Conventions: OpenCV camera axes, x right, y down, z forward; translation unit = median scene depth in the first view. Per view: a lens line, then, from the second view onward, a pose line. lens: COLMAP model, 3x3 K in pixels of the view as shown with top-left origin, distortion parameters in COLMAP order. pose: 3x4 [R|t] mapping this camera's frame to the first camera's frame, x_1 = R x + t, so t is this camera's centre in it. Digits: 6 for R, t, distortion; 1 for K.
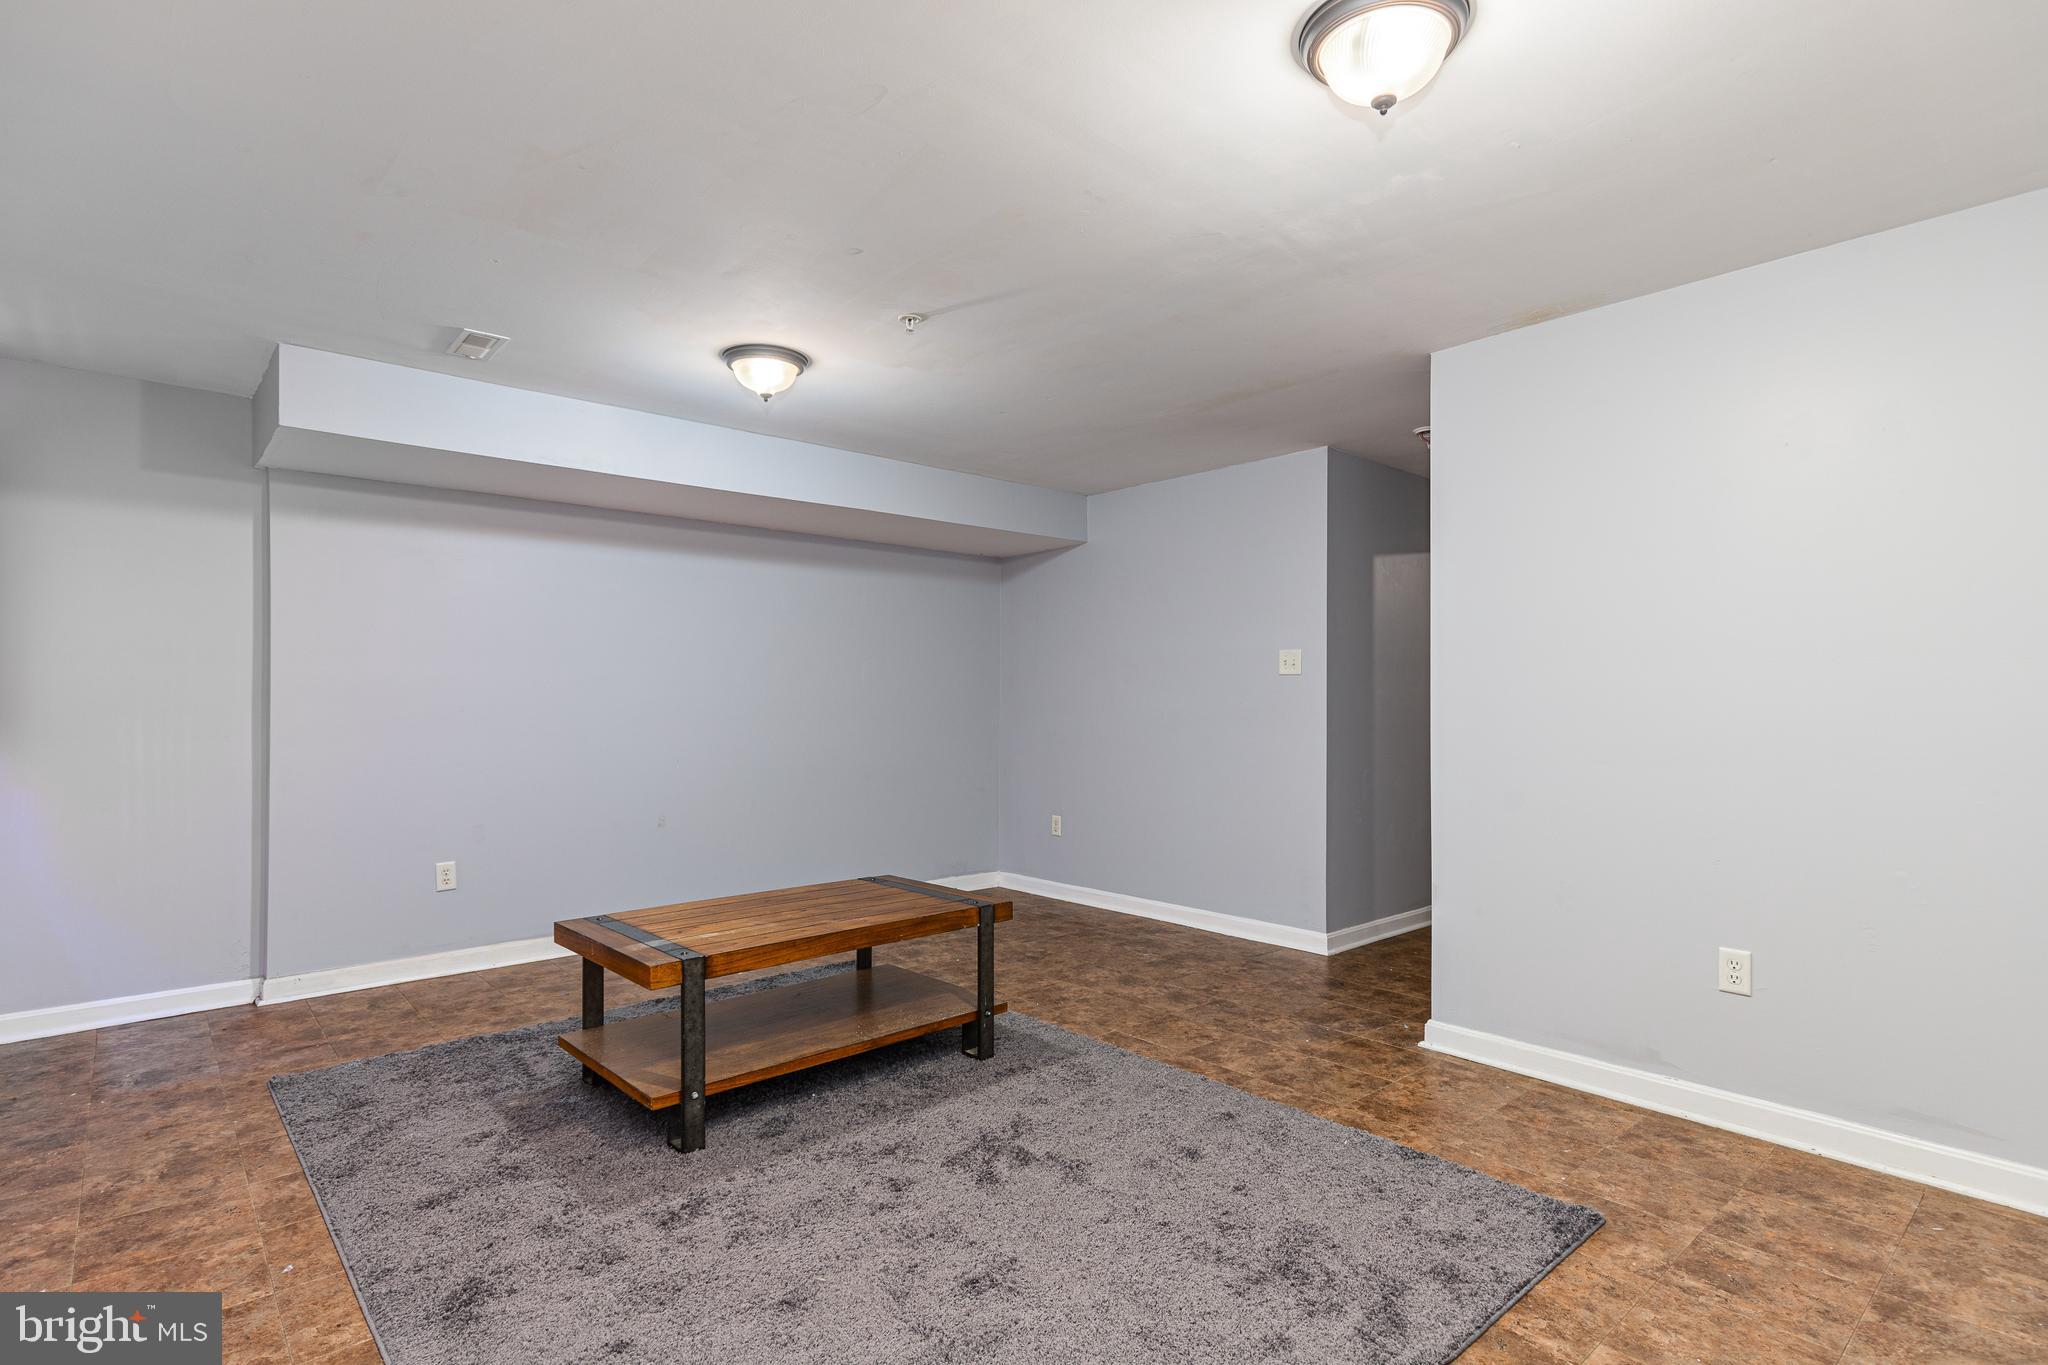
lens RADIAL K [[1015.9, 0, 1024.6], [0, 1015.9, 700.0], [0, 0, 1]] dist [-0.000333, -0.000149]
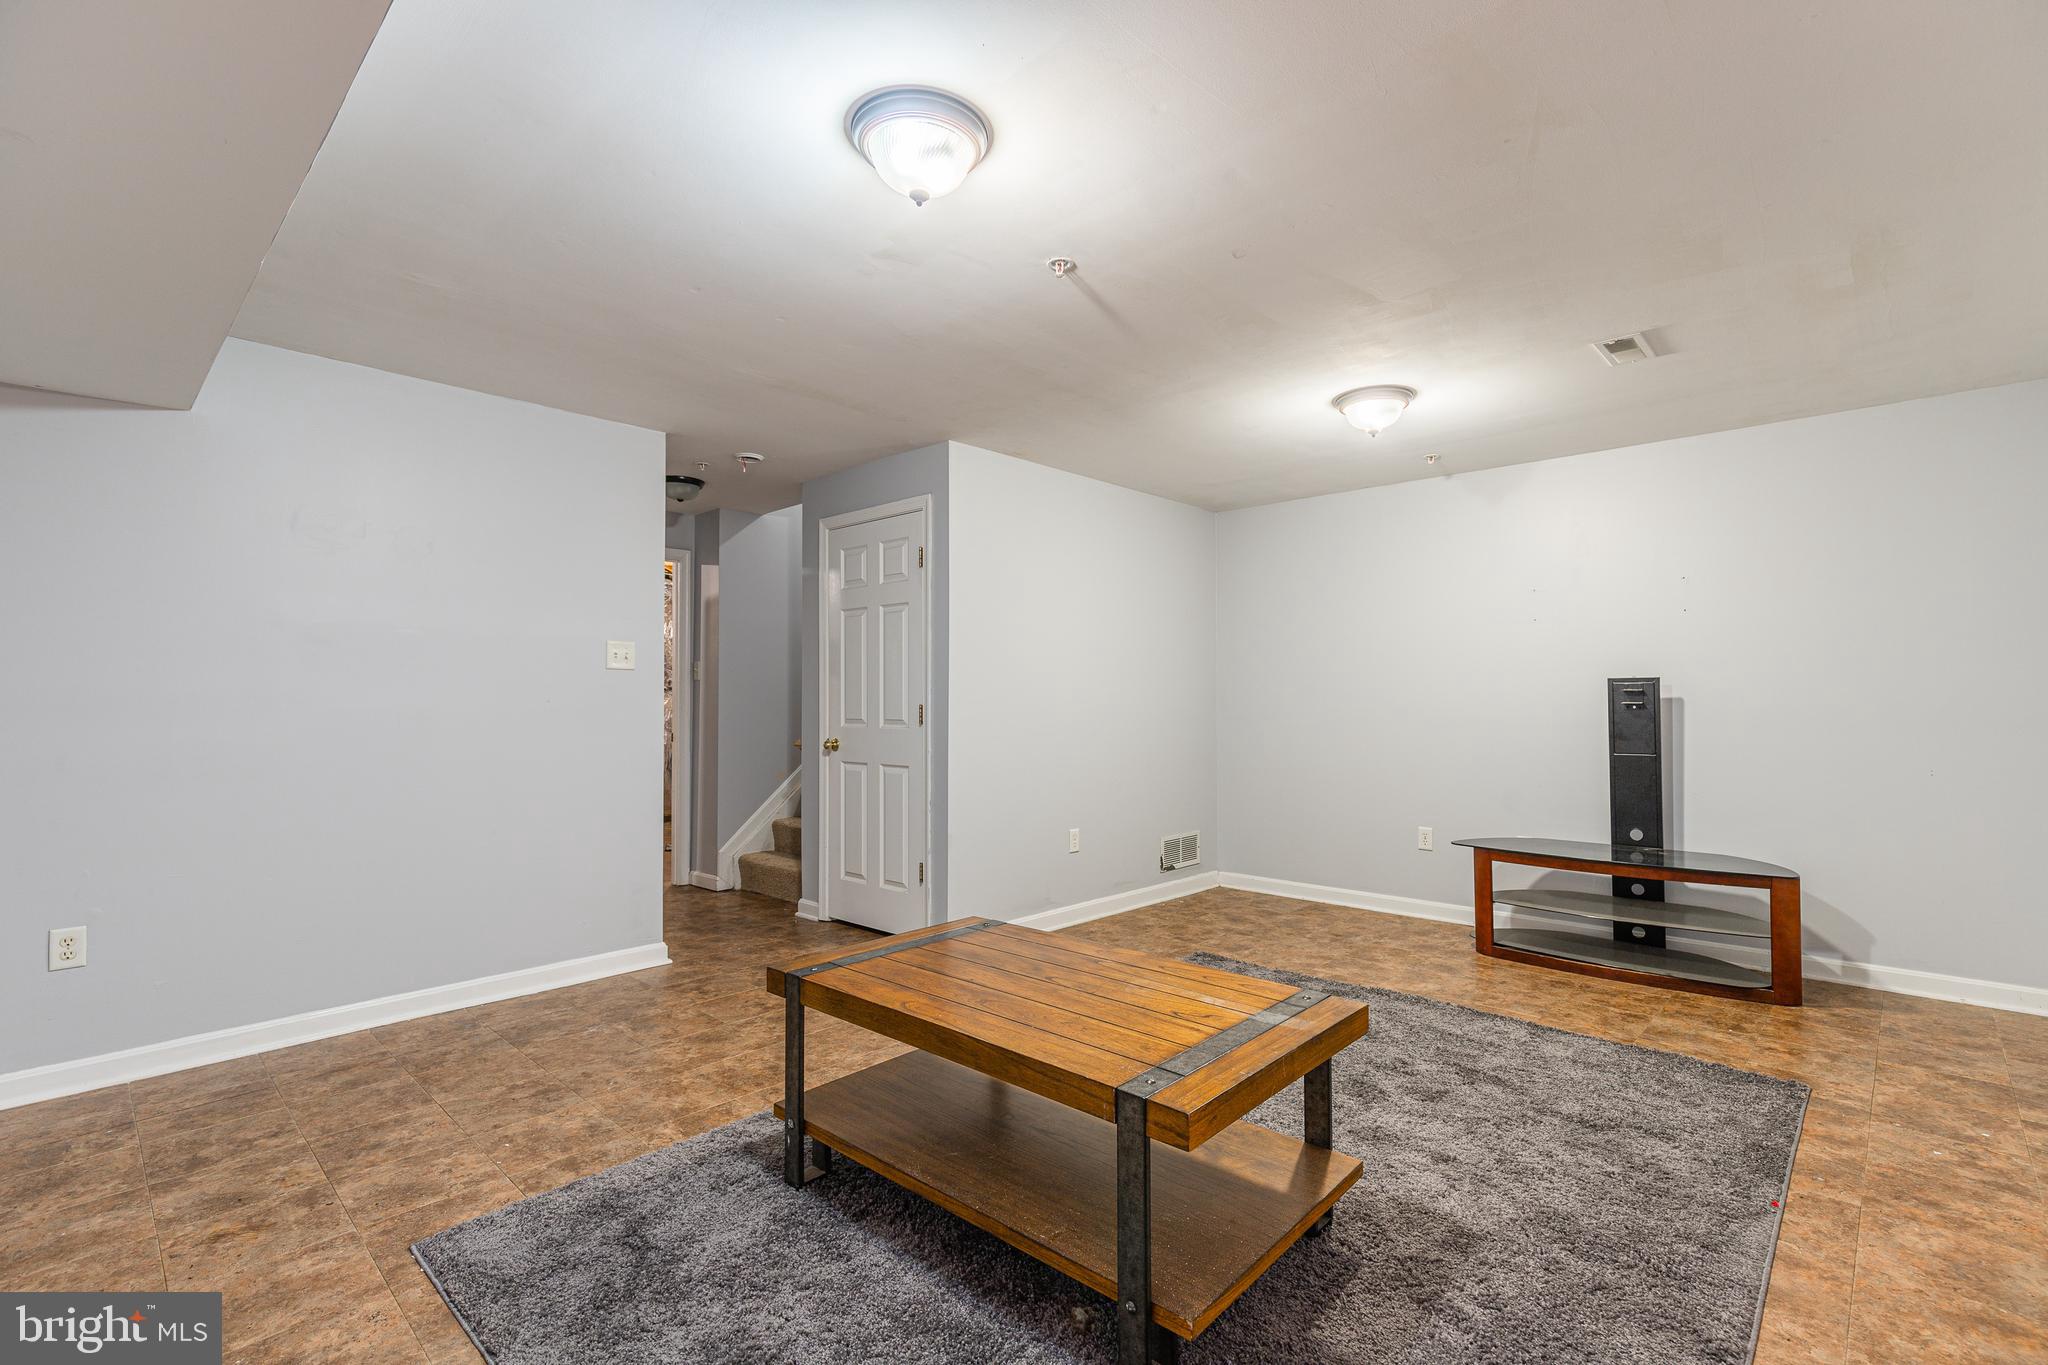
lens RADIAL K [[924.9, 0, 1030.5], [0, 924.9, 689.9], [0, 0, 1]] dist [0.003999, 0.000036]
pose [[-0.088613, 0.010810, 0.996007, -0.910172], [-0.000416, 0.999941, -0.010890, 0.000982], [-0.996066, -0.001379, -0.088603, 1.090172]]
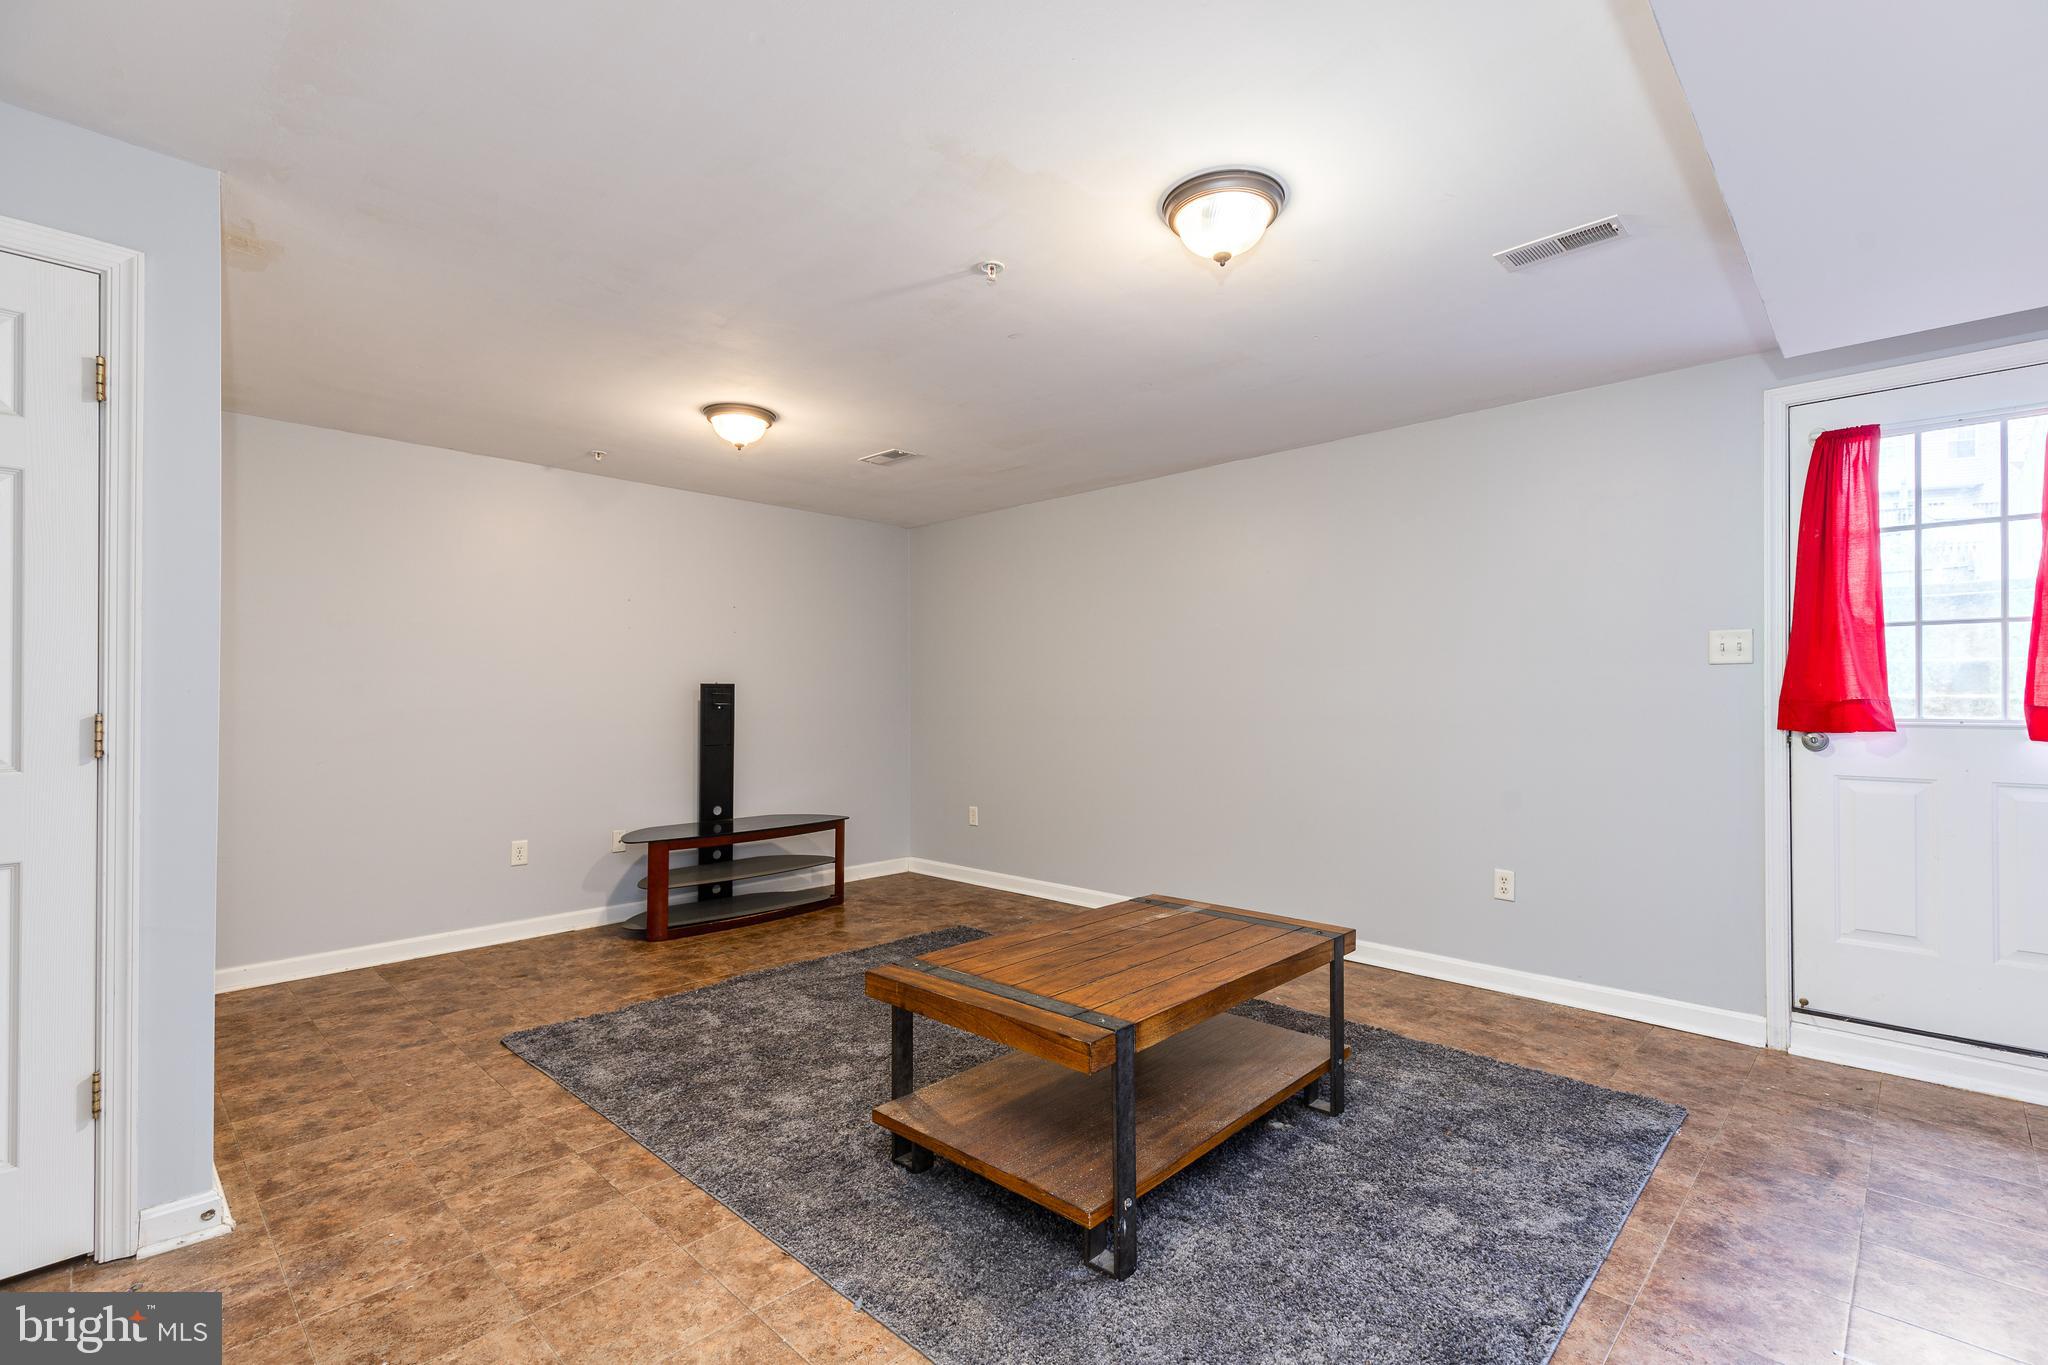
lens RADIAL K [[924.9, 0, 1030.5], [0, 924.9, 689.9], [0, 0, 1]] dist [0.003999, 0.000036]
pose [[-0.997012, 0.001815, -0.077222, -0.085946], [0.002801, 0.999916, -0.012669, 0.001993], [0.077193, -0.012847, -0.996933, 1.791913]]
